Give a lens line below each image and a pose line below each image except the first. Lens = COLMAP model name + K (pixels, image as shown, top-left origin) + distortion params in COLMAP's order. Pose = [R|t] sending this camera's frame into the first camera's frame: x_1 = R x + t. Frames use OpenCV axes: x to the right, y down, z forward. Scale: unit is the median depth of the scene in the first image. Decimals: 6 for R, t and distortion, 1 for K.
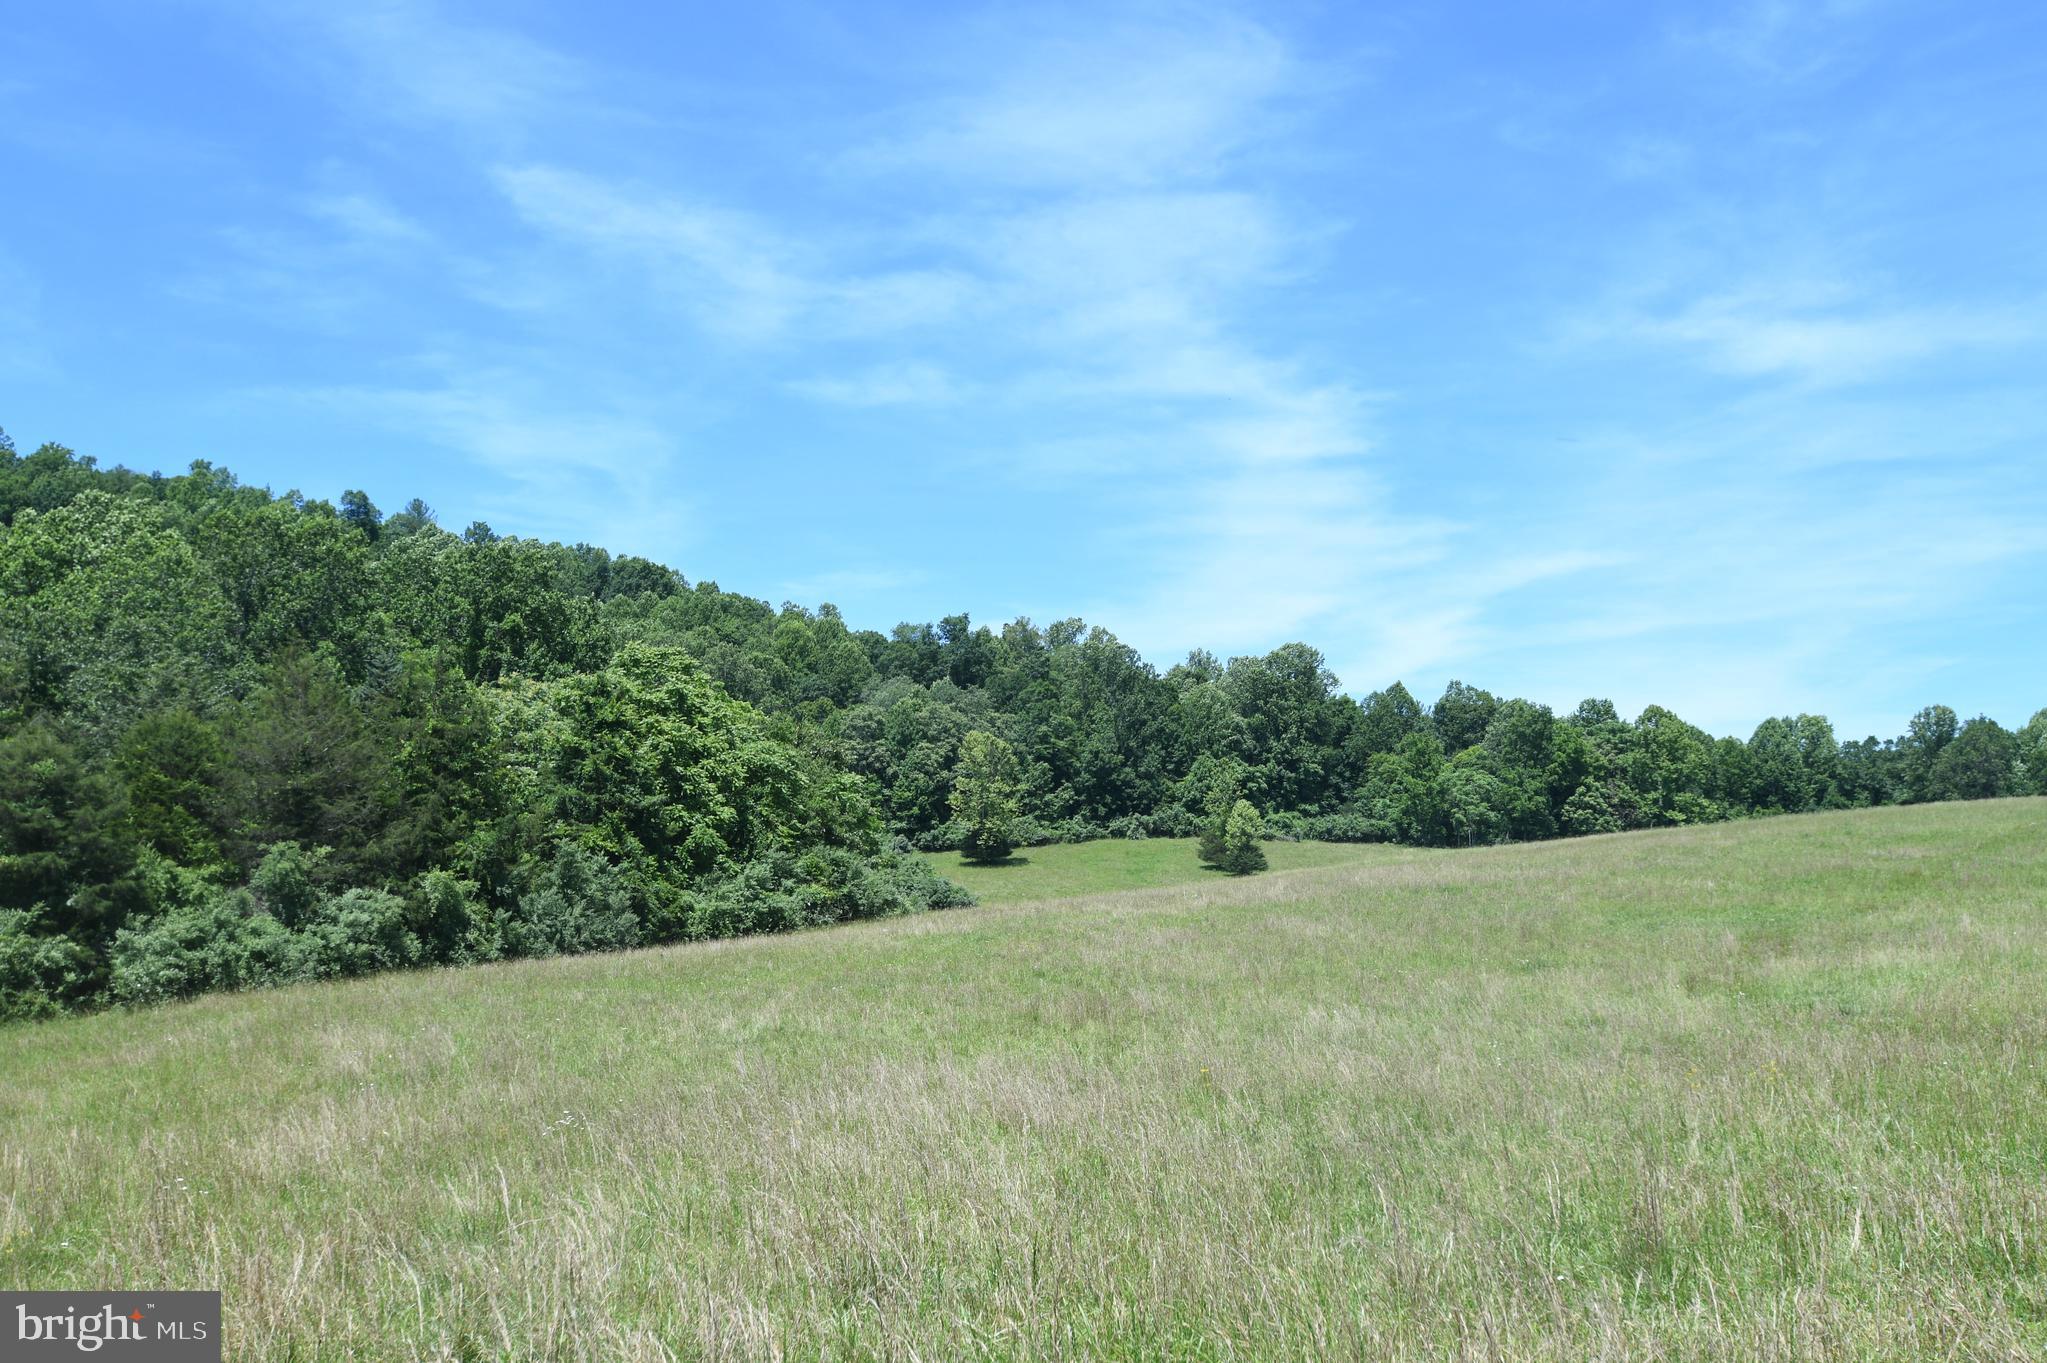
lens RADIAL K [[2059.7, 0, 1023.5], [0, 2059.7, 681.5], [0, 0, 1]] dist [-0.005479, -0.001321]
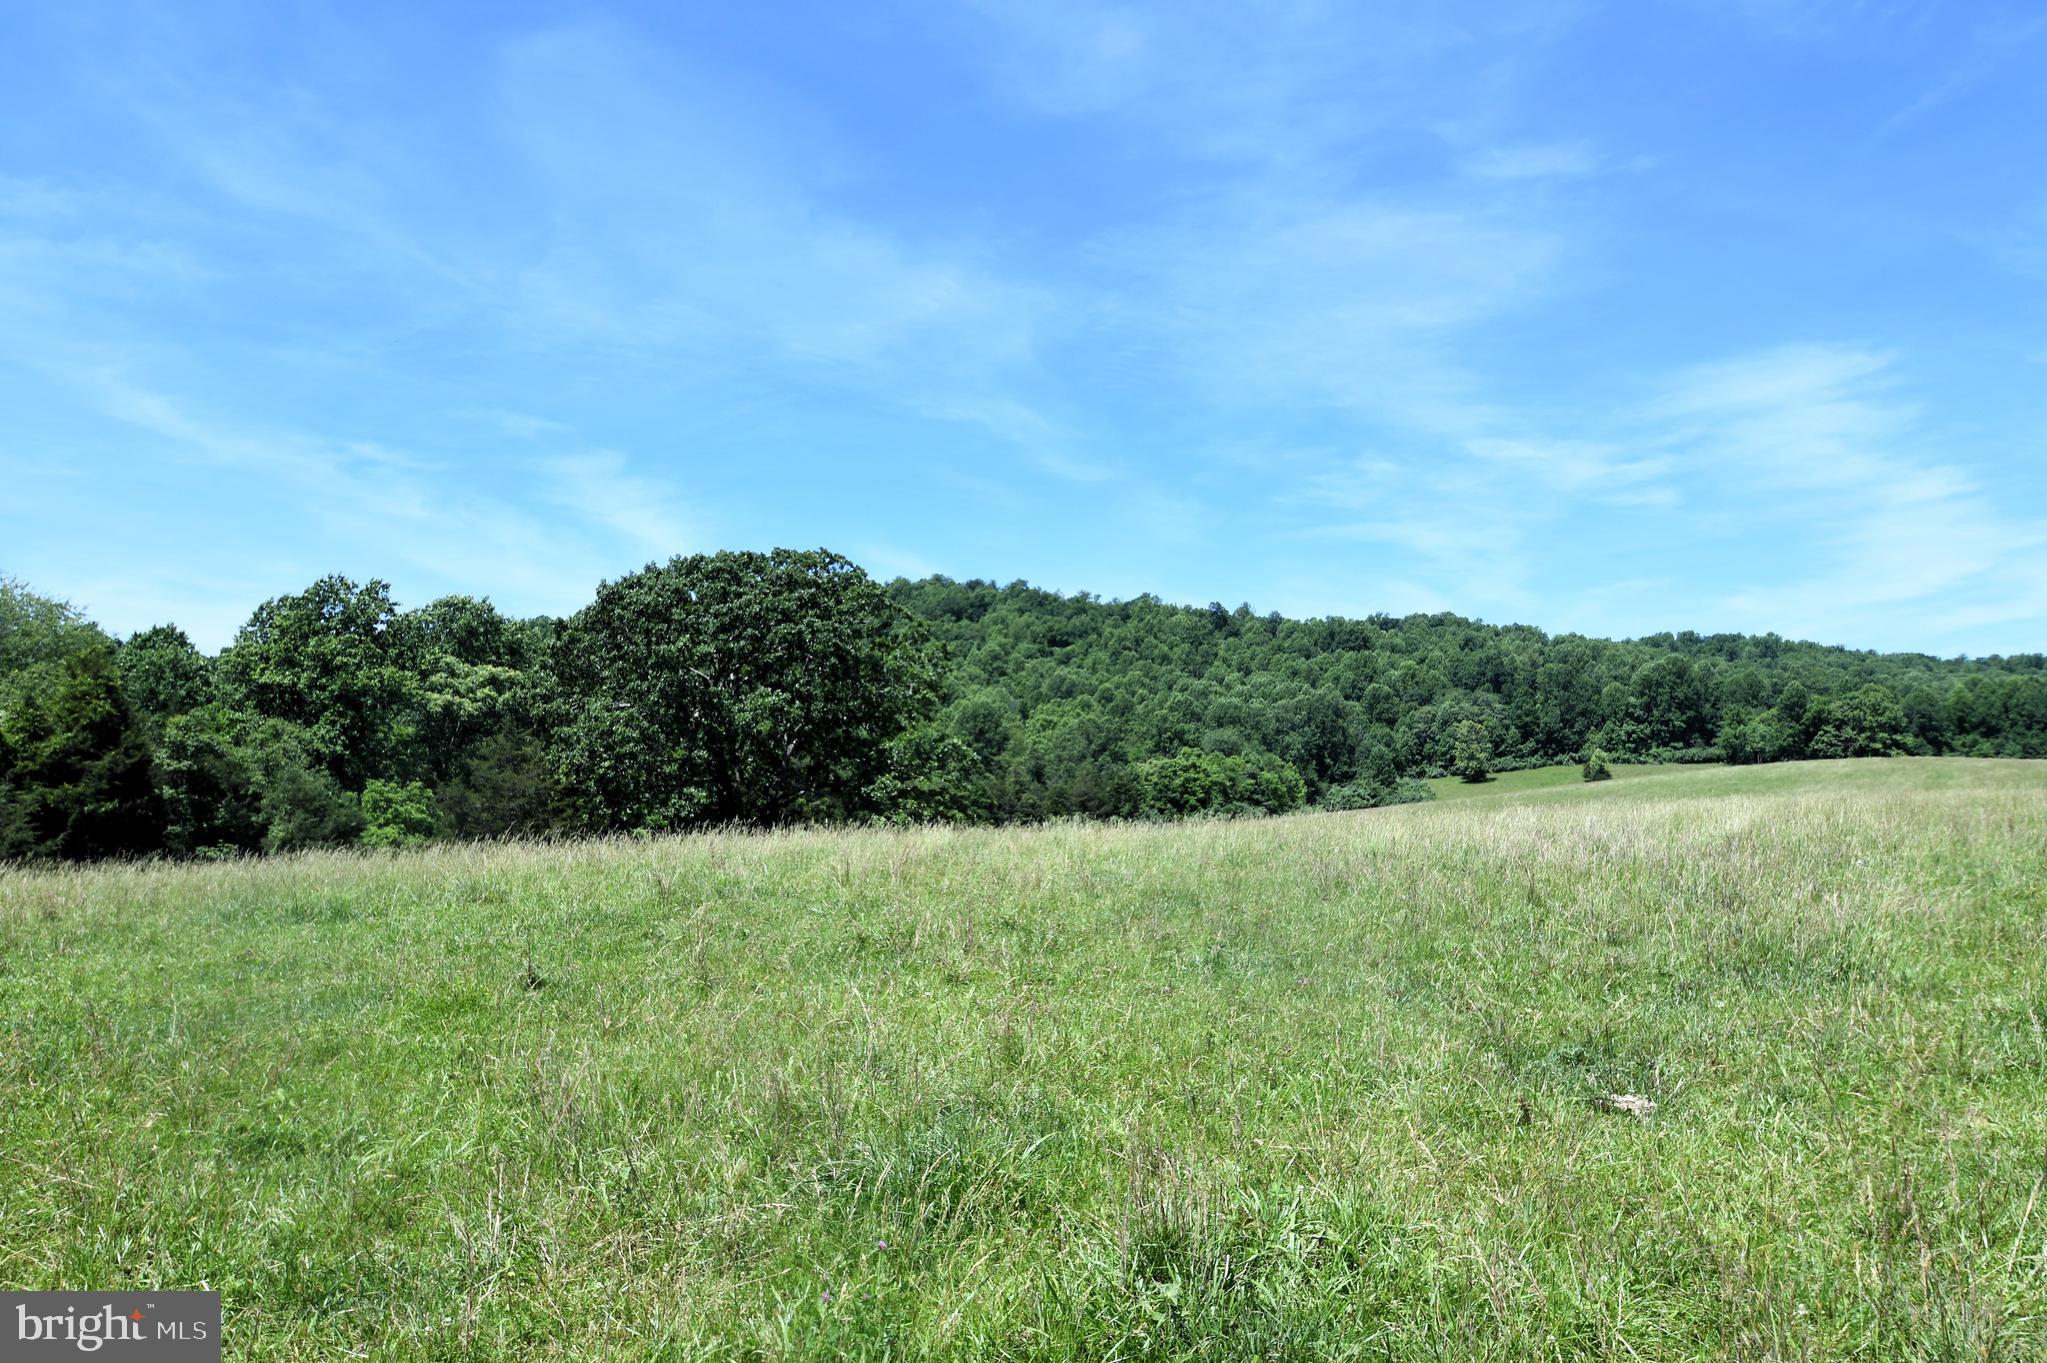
lens RADIAL K [[1404.5, 0, 1023.5], [0, 1404.5, 681.5], [0, 0, 1]] dist [-0.001518, 0.001053]
pose [[0.867280, -0.055272, -0.494742, 0.274697], [0.073775, 0.997114, 0.017930, -0.068965], [0.492323, -0.052050, 0.868855, -0.449033]]
